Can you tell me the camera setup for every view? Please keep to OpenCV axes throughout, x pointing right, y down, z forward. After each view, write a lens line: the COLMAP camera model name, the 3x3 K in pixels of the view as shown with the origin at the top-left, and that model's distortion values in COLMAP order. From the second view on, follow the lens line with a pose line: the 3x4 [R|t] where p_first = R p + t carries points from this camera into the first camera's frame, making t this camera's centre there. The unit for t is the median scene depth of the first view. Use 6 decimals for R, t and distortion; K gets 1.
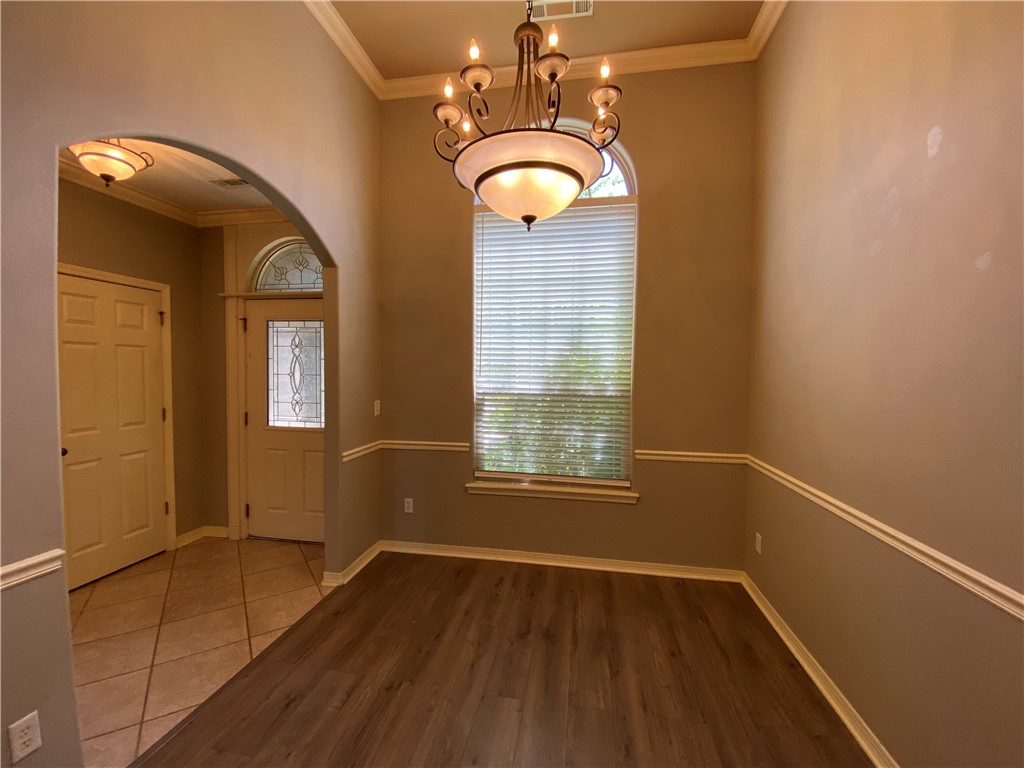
lens RADIAL K [[418.3, 0, 502.7], [0, 418.3, 383.7], [0, 0, 1]] dist [-0.000561, -0.011657]
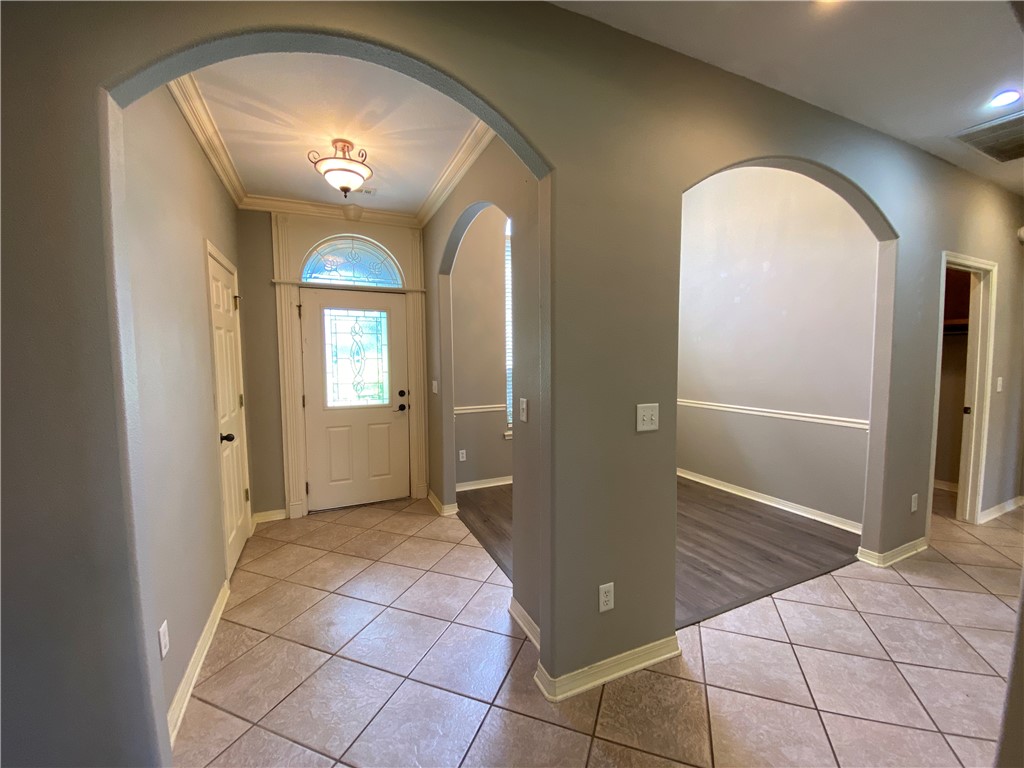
lens RADIAL K [[418.3, 0, 519.3], [0, 418.3, 383.0], [0, 0, 1]] dist [-0.000561, -0.011657]
pose [[0.816370, -0.053030, 0.575090, -0.803650], [0.033011, 0.998432, 0.045208, 0.007896], [-0.576585, -0.017922, 0.816840, -0.175859]]
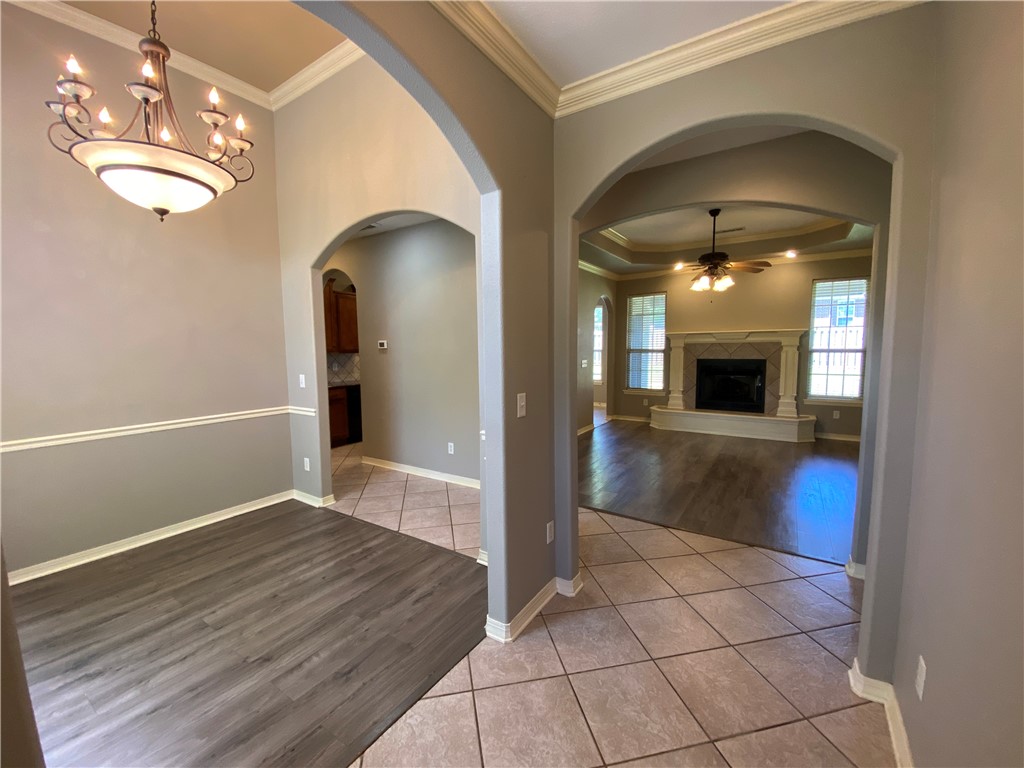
lens RADIAL K [[418.3, 0, 502.2], [0, 418.3, 389.1], [0, 0, 1]] dist [-0.000561, -0.011657]
pose [[-0.914022, -0.037286, 0.403947, -0.659477], [0.018712, 0.990832, 0.133797, -0.029548], [-0.405233, 0.129852, -0.904945, 0.888890]]
